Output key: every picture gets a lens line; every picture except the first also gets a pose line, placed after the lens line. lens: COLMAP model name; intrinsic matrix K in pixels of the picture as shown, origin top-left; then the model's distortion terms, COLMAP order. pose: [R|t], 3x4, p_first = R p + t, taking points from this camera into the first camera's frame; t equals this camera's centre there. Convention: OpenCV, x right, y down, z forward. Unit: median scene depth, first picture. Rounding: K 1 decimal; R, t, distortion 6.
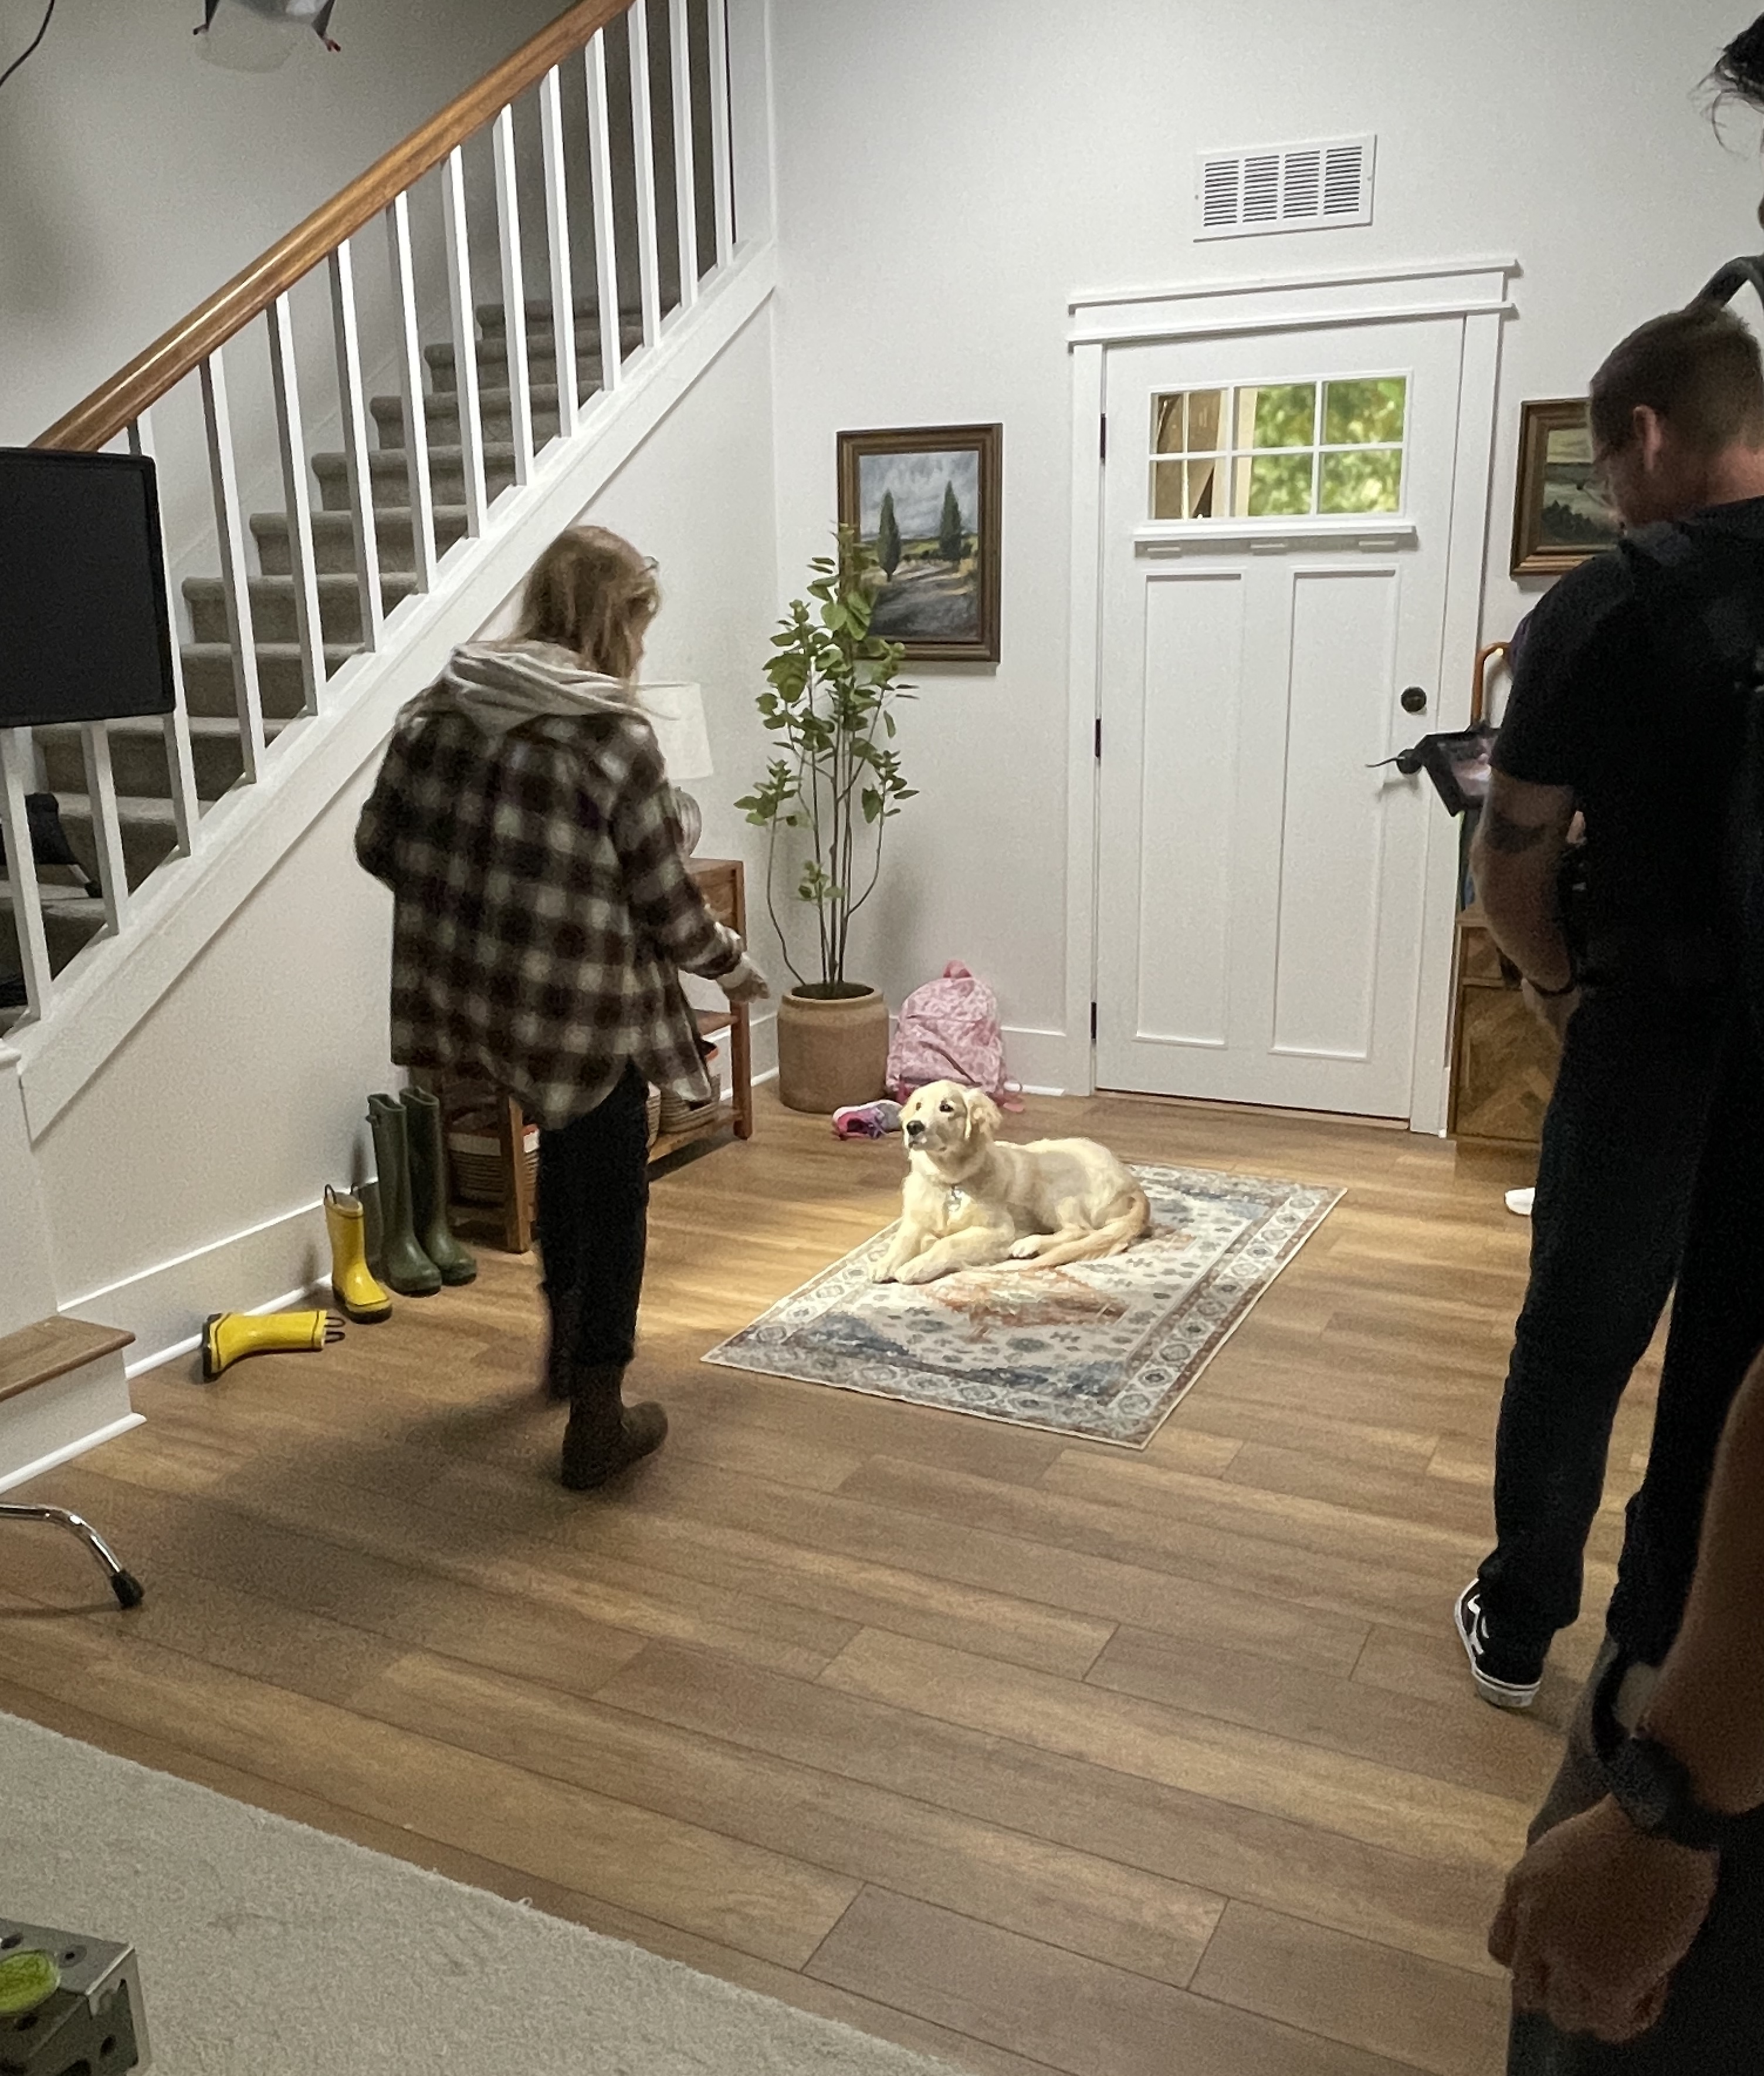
lens RADIAL K [[1933.0, 0, 882.0], [0, 1933.0, 1038.0], [0, 0, 1]] dist [0.112786, -0.003745]
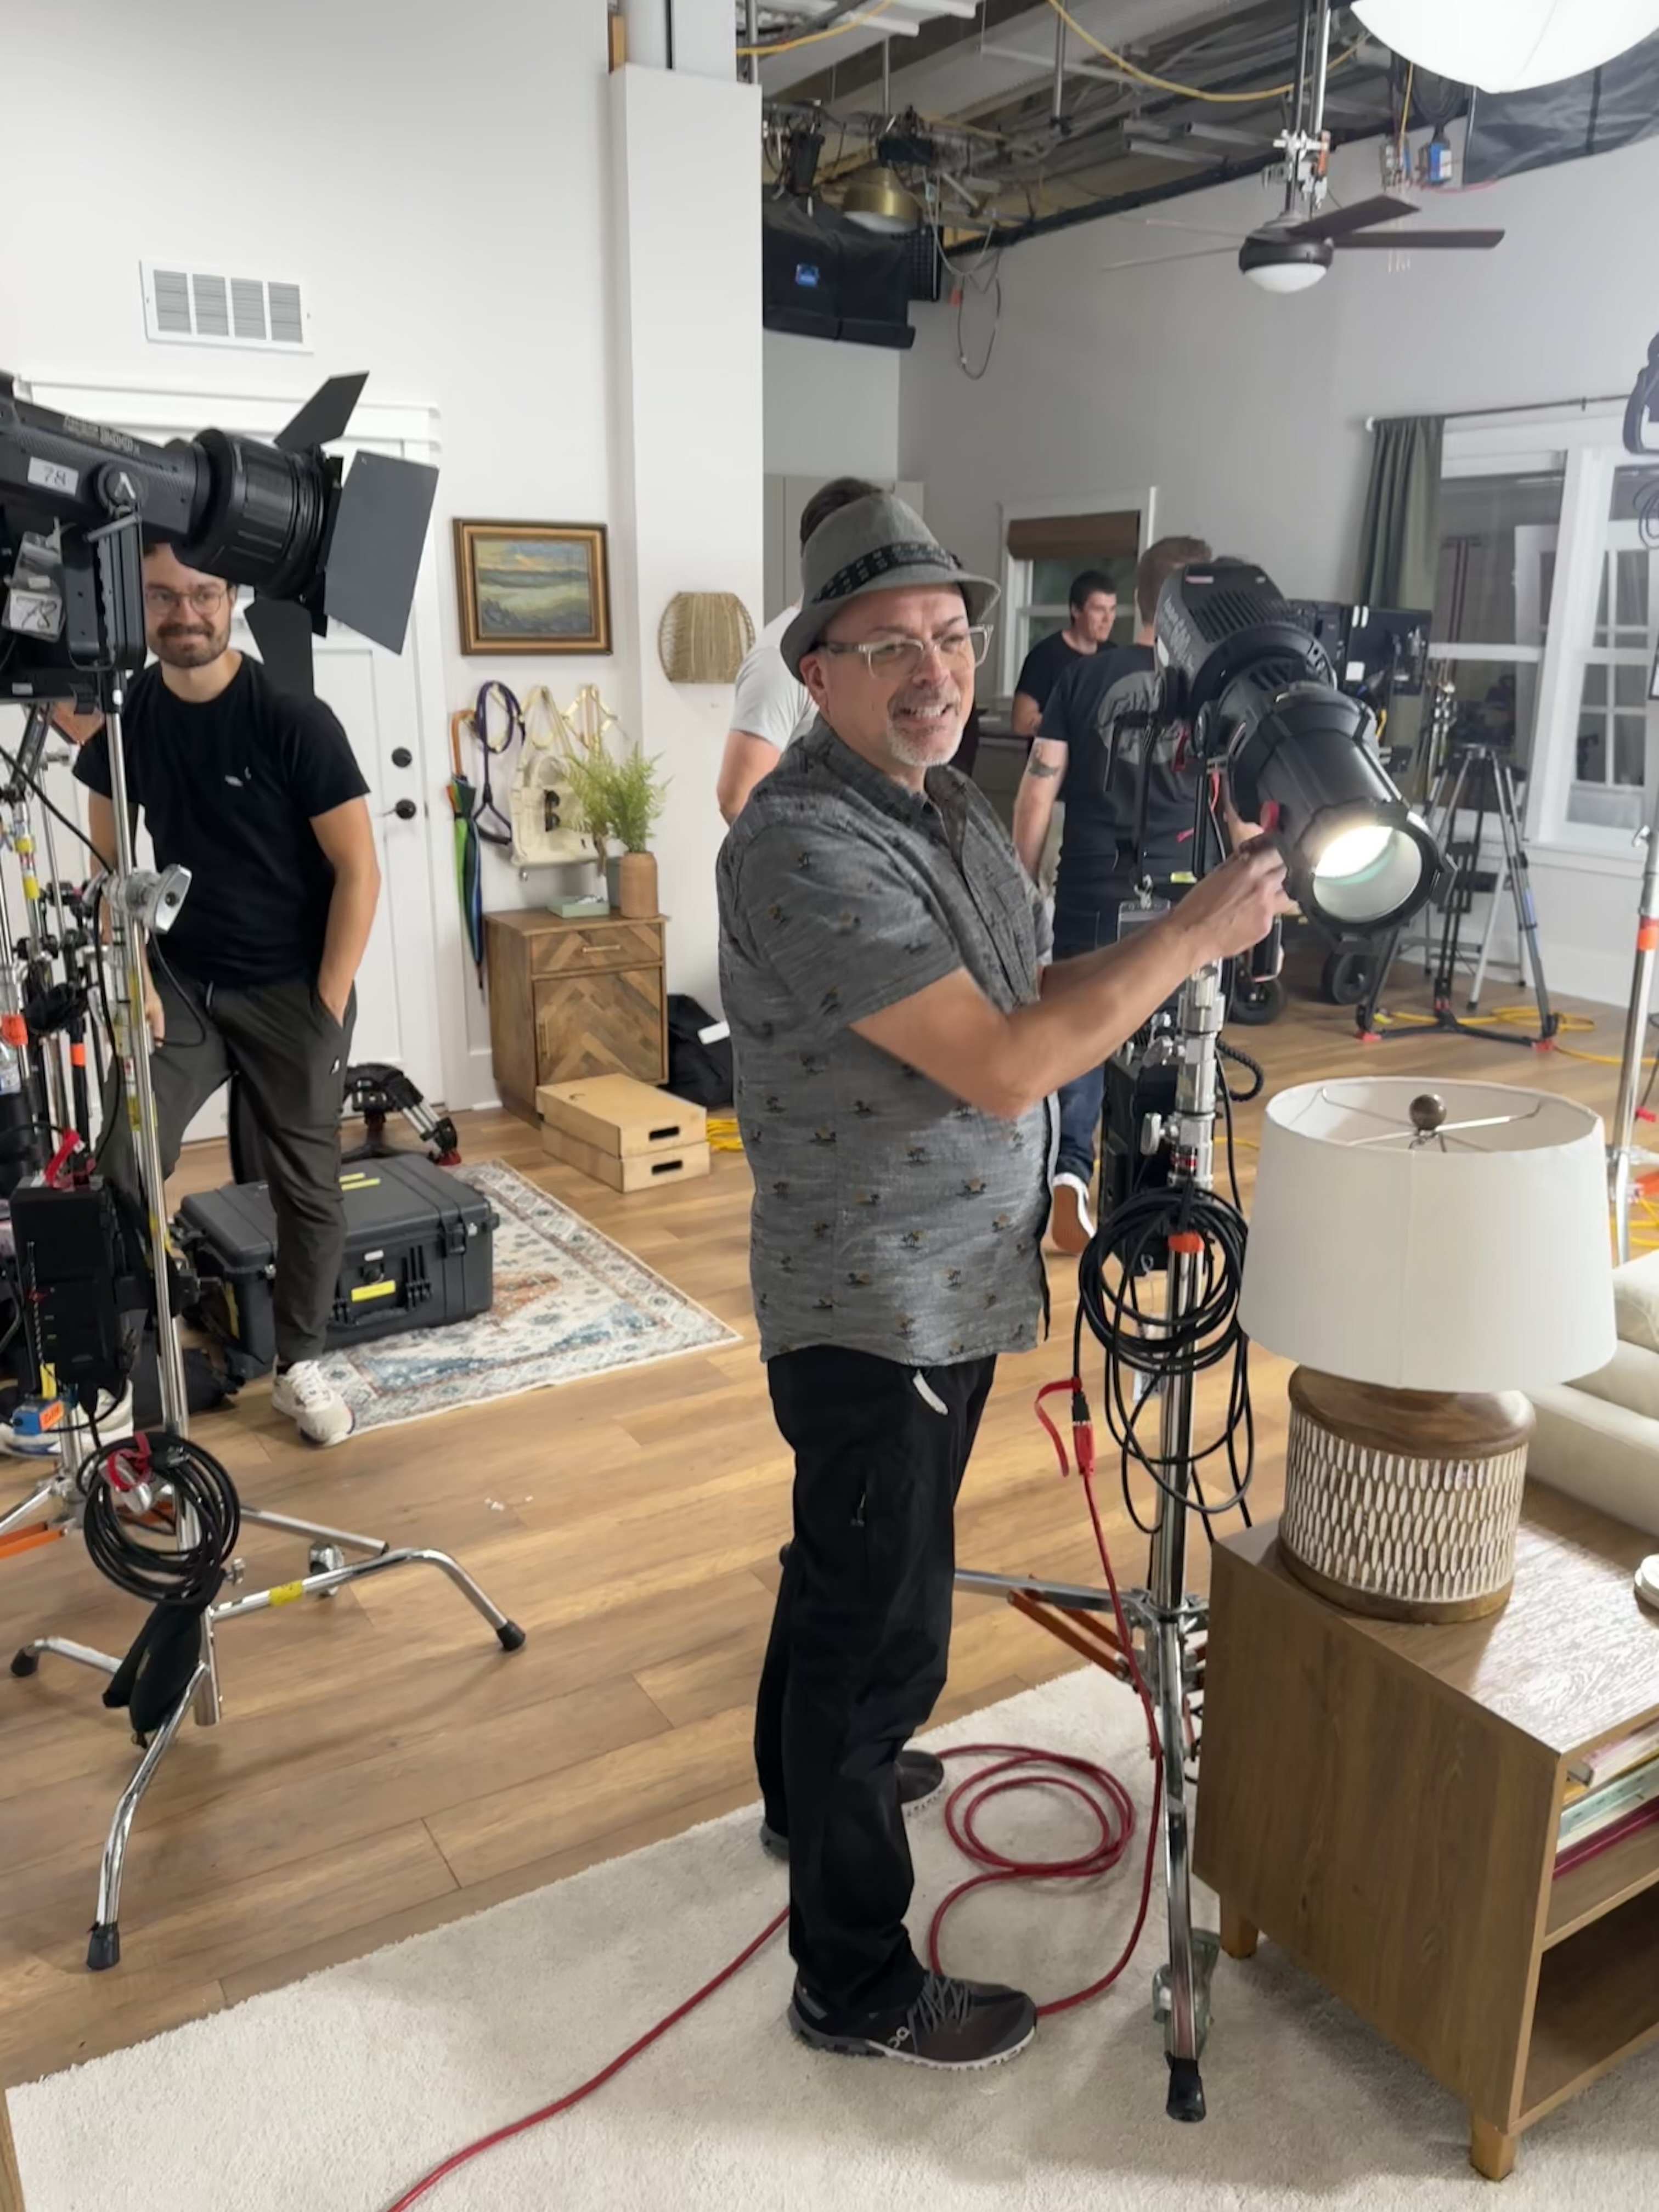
lens RADIAL K [[1718.9, 0, 829.5], [0, 1718.9, 1106.0], [0, 0, 1]] dist [0.041933, 0.002663]
pose [[0.538289, -0.219081, 0.813787, -0.613592], [0.209096, 0.970146, 0.122866, -0.052874], [-0.816409, 0.104022, 0.568028, 0.258968]]
